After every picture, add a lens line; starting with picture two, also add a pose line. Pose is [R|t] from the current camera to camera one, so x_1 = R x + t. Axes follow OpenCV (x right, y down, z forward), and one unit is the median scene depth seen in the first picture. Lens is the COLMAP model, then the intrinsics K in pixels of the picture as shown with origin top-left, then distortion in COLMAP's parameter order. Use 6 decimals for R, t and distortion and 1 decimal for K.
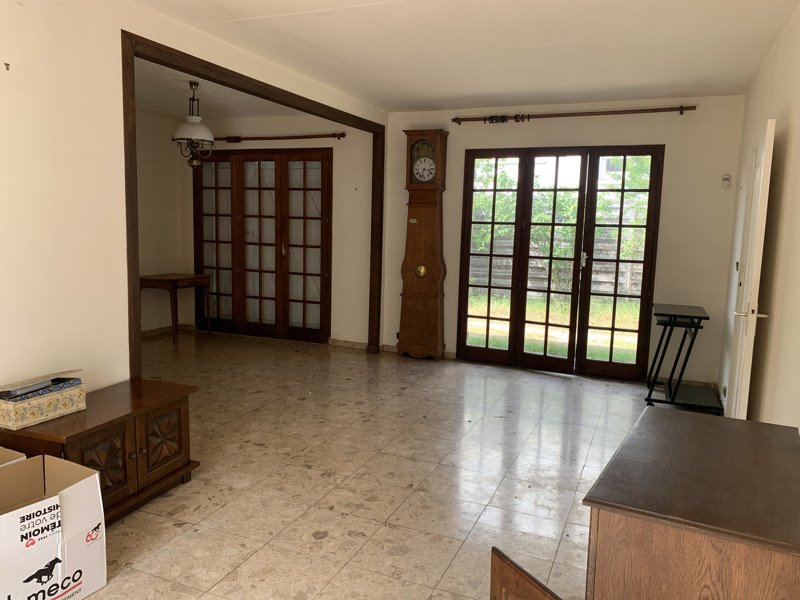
lens RADIAL K [[605.5, 0, 398.5], [0, 605.5, 299.8], [0, 0, 1]] dist [0.035485, -0.045375]
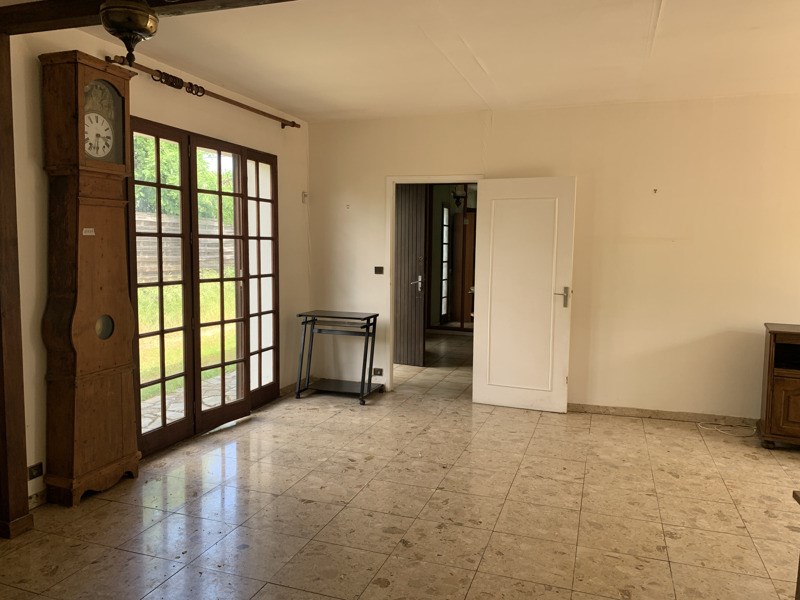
lens RADIAL K [[605.5, 0, 401.1], [0, 605.5, 298.1], [0, 0, 1]] dist [0.035485, -0.045375]
pose [[-0.059110, -0.112639, 0.991876, -0.694052], [0.119759, 0.985637, 0.119068, -0.144099], [-0.991042, 0.125824, -0.044771, 1.050206]]
